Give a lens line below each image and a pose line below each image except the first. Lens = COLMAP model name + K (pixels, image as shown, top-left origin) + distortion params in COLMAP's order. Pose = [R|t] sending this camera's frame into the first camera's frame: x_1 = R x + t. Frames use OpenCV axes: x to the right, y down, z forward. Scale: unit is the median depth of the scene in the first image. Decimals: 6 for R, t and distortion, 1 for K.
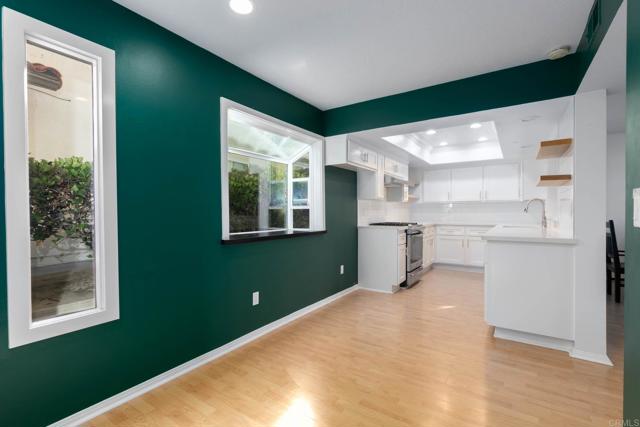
lens RADIAL K [[293.1, 0, 315.1], [0, 293.1, 215.6], [0, 0, 1]] dist [0.009001, -0.002620]
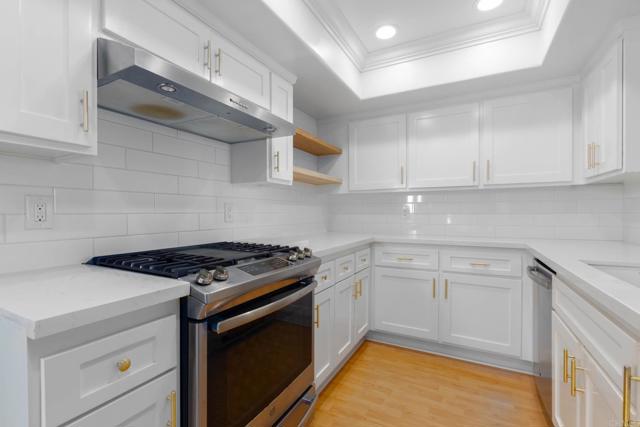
lens RADIAL K [[293.1, 0, 318.2], [0, 293.1, 214.3], [0, 0, 1]] dist [0.009001, -0.002620]
pose [[0.993706, -0.000287, 0.112016, 0.306495], [0.001009, 0.999979, -0.006393, -0.007441], [-0.112012, 0.006466, 0.993686, 0.630178]]
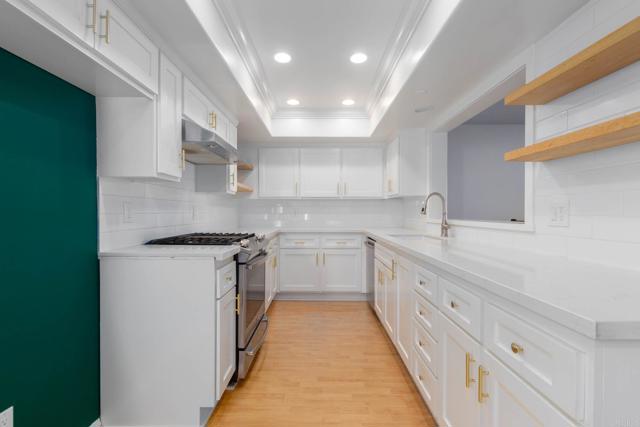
lens RADIAL K [[293.1, 0, 317.7], [0, 293.1, 214.3], [0, 0, 1]] dist [0.009001, -0.002620]
pose [[0.827029, -0.001033, 0.562158, 0.133508], [0.004786, 0.999975, -0.005203, -0.005666], [-0.562138, 0.006994, 0.827014, 0.461084]]
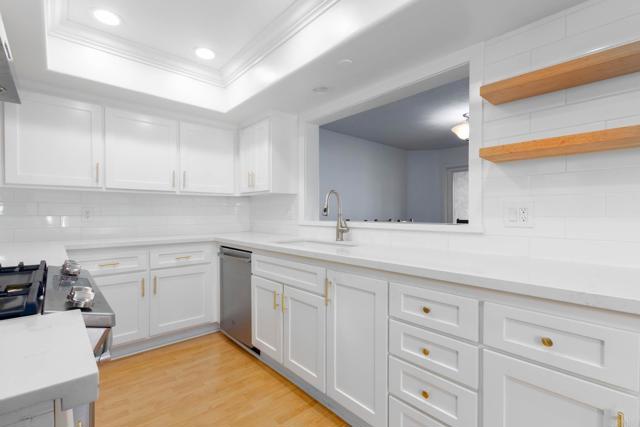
lens RADIAL K [[293.1, 0, 315.0], [0, 293.1, 215.2], [0, 0, 1]] dist [0.009001, -0.002620]
pose [[0.240966, -0.003602, 0.970527, 0.157527], [0.012190, 0.999925, 0.000684, -0.008593], [-0.970457, 0.011666, 0.240992, 0.677397]]
